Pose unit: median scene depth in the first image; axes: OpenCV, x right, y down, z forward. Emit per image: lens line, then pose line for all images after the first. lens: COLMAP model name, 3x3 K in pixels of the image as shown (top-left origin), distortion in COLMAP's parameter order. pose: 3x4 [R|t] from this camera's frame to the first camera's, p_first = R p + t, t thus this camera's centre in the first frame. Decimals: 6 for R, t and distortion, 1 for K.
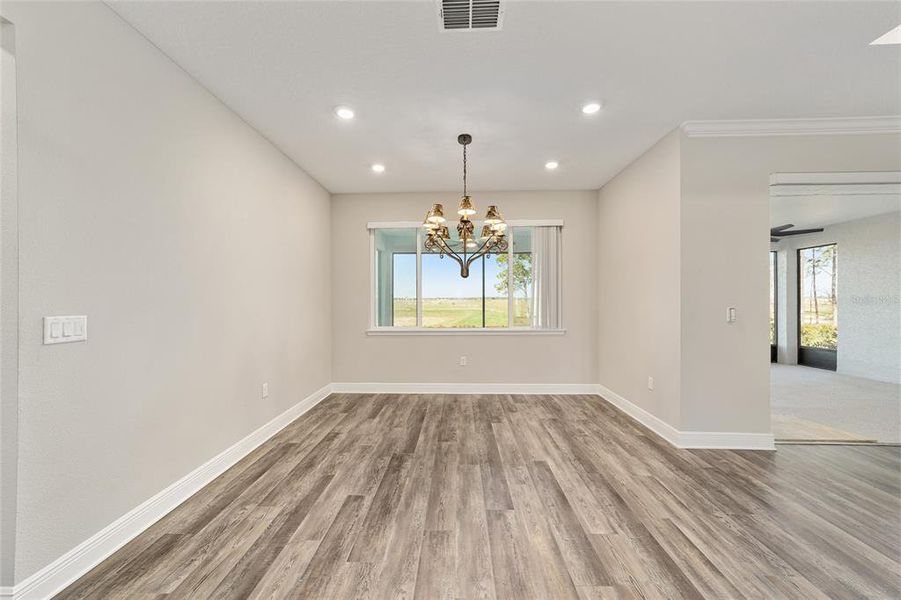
lens RADIAL K [[338.7, 0, 447.6], [0, 338.7, 299.6], [0, 0, 1]] dist [-0.001763, 0.000014]
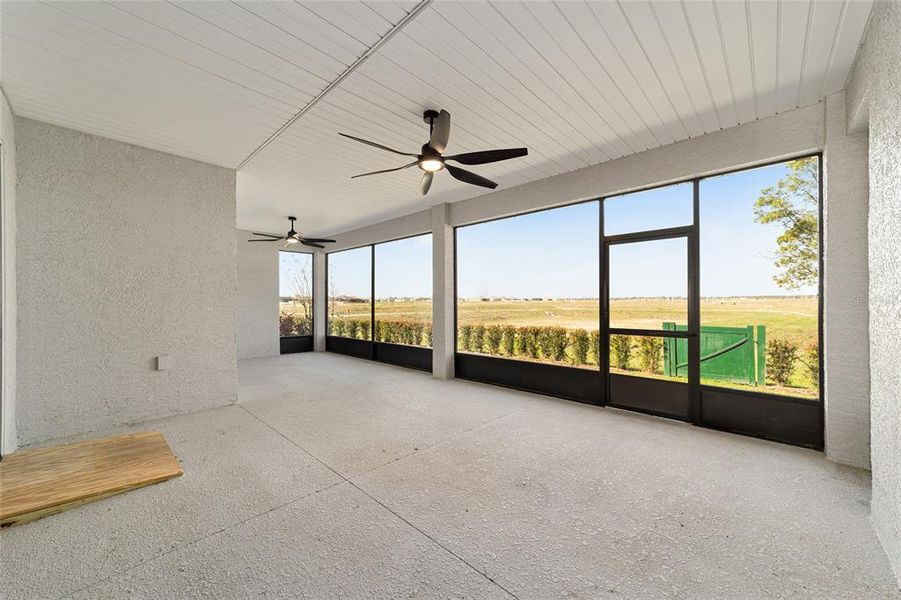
lens RADIAL K [[338.7, 0, 447.6], [0, 338.7, 299.6], [0, 0, 1]] dist [-0.001763, 0.000014]
pose [[0.746844, 0.002062, -0.664996, 1.119220], [0.000553, 0.999993, 0.003721, 0.022826], [0.664999, -0.003147, 0.746838, 0.548074]]
